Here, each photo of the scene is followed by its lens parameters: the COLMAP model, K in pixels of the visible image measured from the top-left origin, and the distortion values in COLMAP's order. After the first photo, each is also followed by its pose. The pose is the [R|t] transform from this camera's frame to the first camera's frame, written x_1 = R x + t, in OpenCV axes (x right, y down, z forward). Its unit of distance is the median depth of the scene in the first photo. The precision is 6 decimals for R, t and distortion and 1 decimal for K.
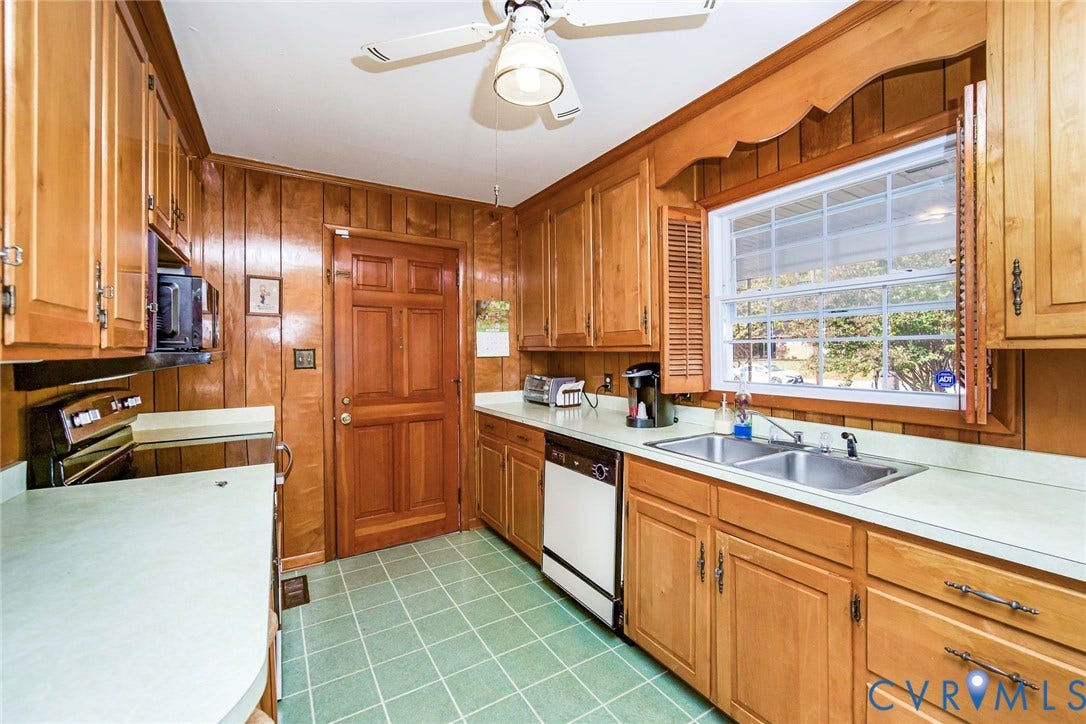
lens RADIAL K [[453.5, 0, 551.7], [0, 453.5, 354.6], [0, 0, 1]] dist [-0.001957, 0.000068]
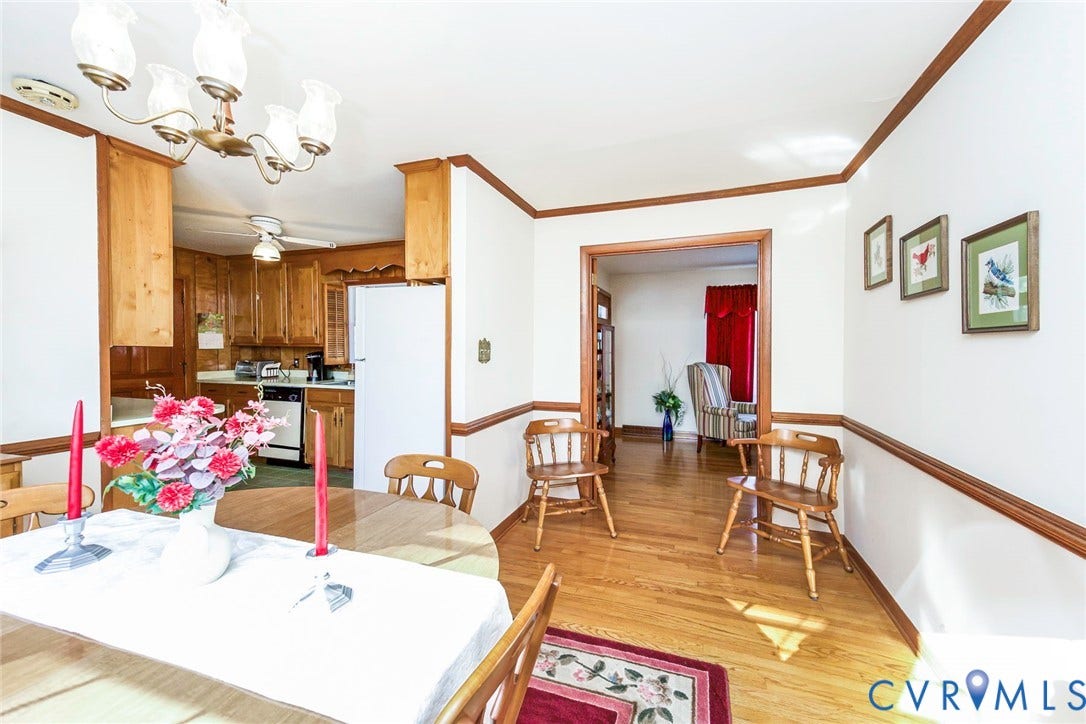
lens RADIAL K [[418.6, 0, 550.3], [0, 418.6, 356.7], [0, 0, 1]] dist [0.017745, 0.000207]
pose [[0.781479, -0.004960, 0.623912, -0.161132], [-0.004831, 0.999890, 0.014000, 0.007176], [-0.623913, -0.013955, 0.781369, -1.154396]]
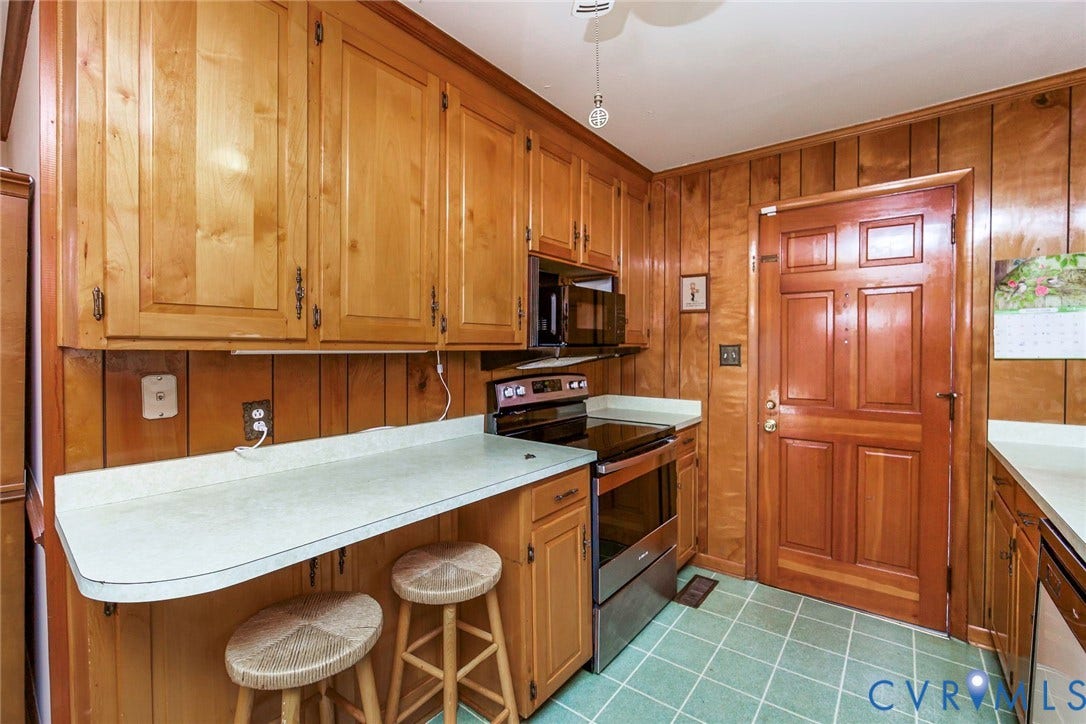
lens RADIAL K [[453.5, 0, 551.7], [0, 453.5, 354.6], [0, 0, 1]] dist [-0.001957, 0.000068]
pose [[0.369754, 0.017058, -0.928973, 0.205095], [-0.011041, 0.999842, 0.013964, -0.000957], [0.929064, 0.005094, 0.369884, 0.313106]]
